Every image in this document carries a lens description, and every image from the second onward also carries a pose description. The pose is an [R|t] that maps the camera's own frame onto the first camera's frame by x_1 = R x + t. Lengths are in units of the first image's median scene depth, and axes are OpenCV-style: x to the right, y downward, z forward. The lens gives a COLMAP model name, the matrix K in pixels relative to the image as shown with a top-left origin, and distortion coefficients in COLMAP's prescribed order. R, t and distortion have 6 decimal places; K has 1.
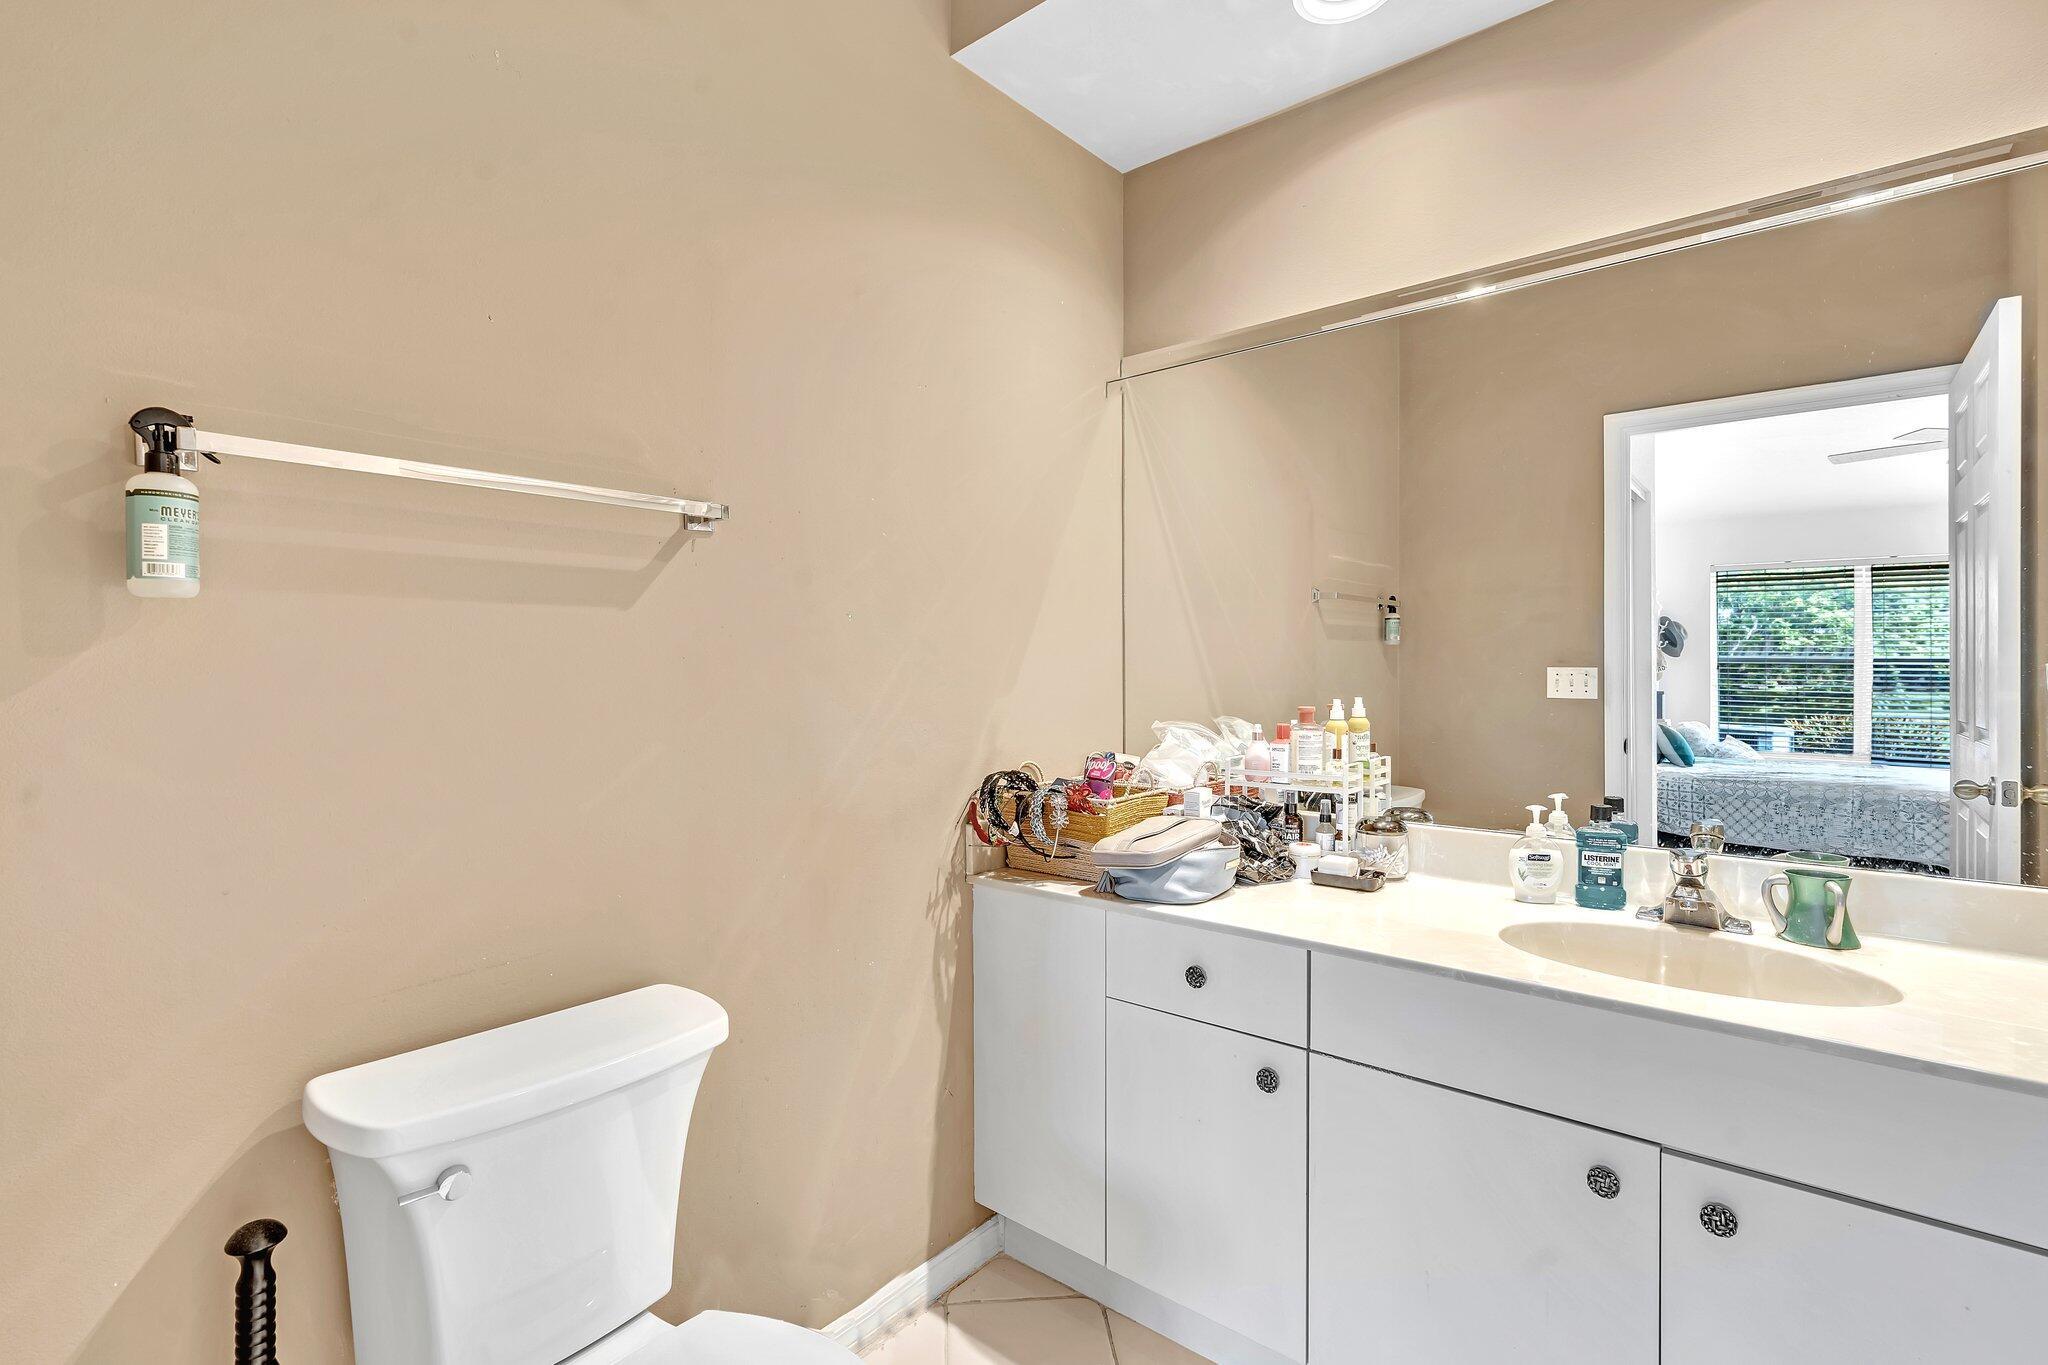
lens RADIAL K [[966.2, 0, 1004.1], [0, 966.2, 679.1], [0, 0, 1]] dist [-0.011870, 0.004873]
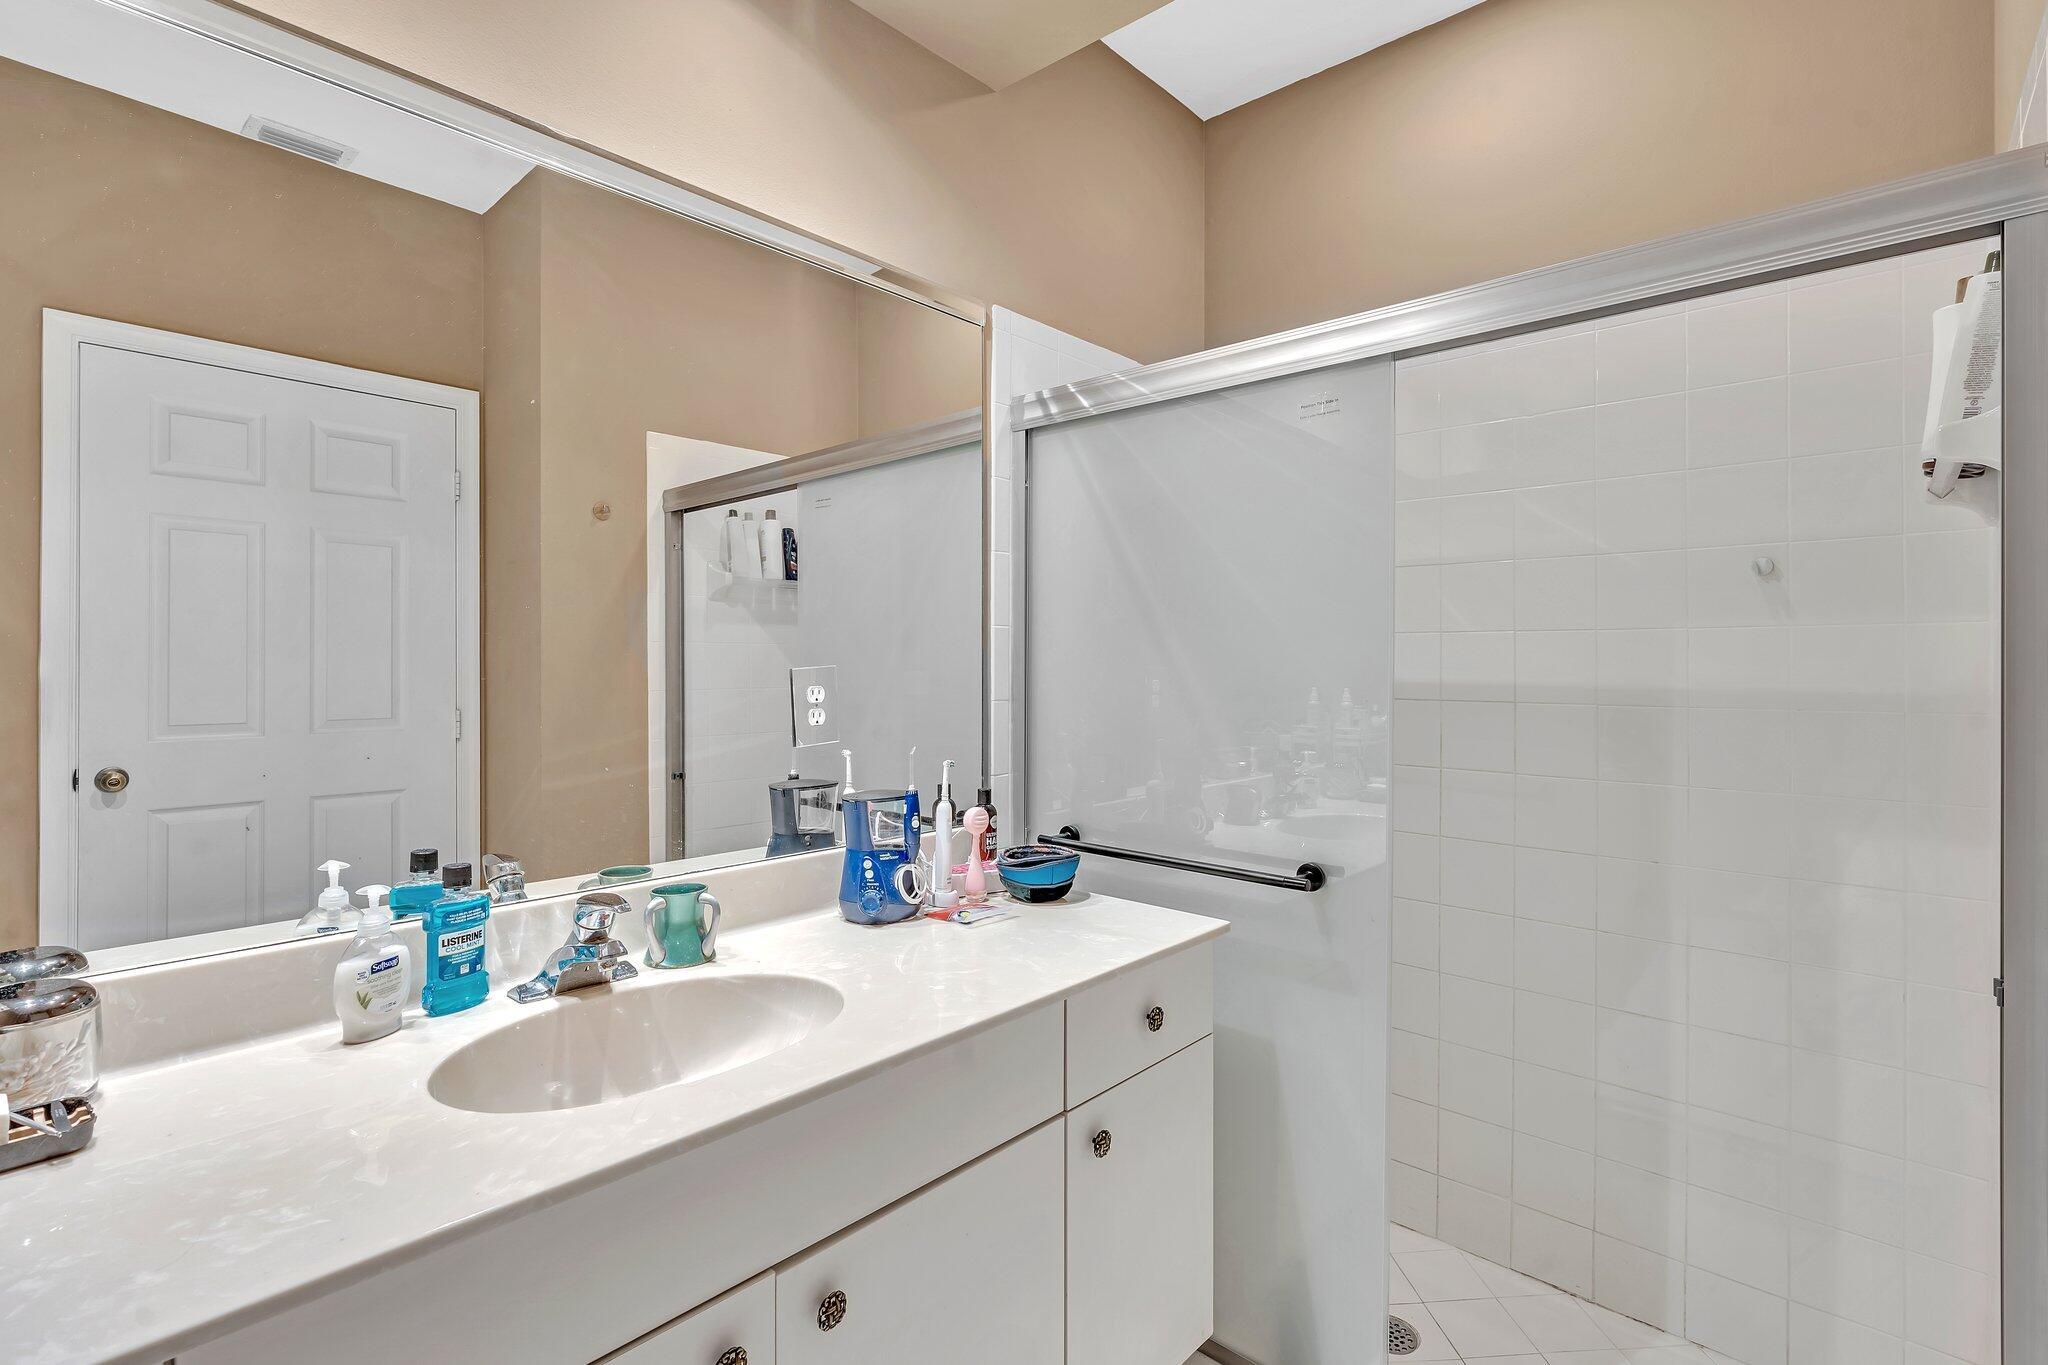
lens RADIAL K [[966.2, 0, 1020.5], [0, 966.2, 671.7], [0, 0, 1]] dist [-0.011870, 0.004873]
pose [[0.066413, -0.008010, 0.997760, -0.064554], [0.020634, 0.999765, 0.006653, -0.009825], [-0.997579, 0.020146, 0.066563, 0.452896]]
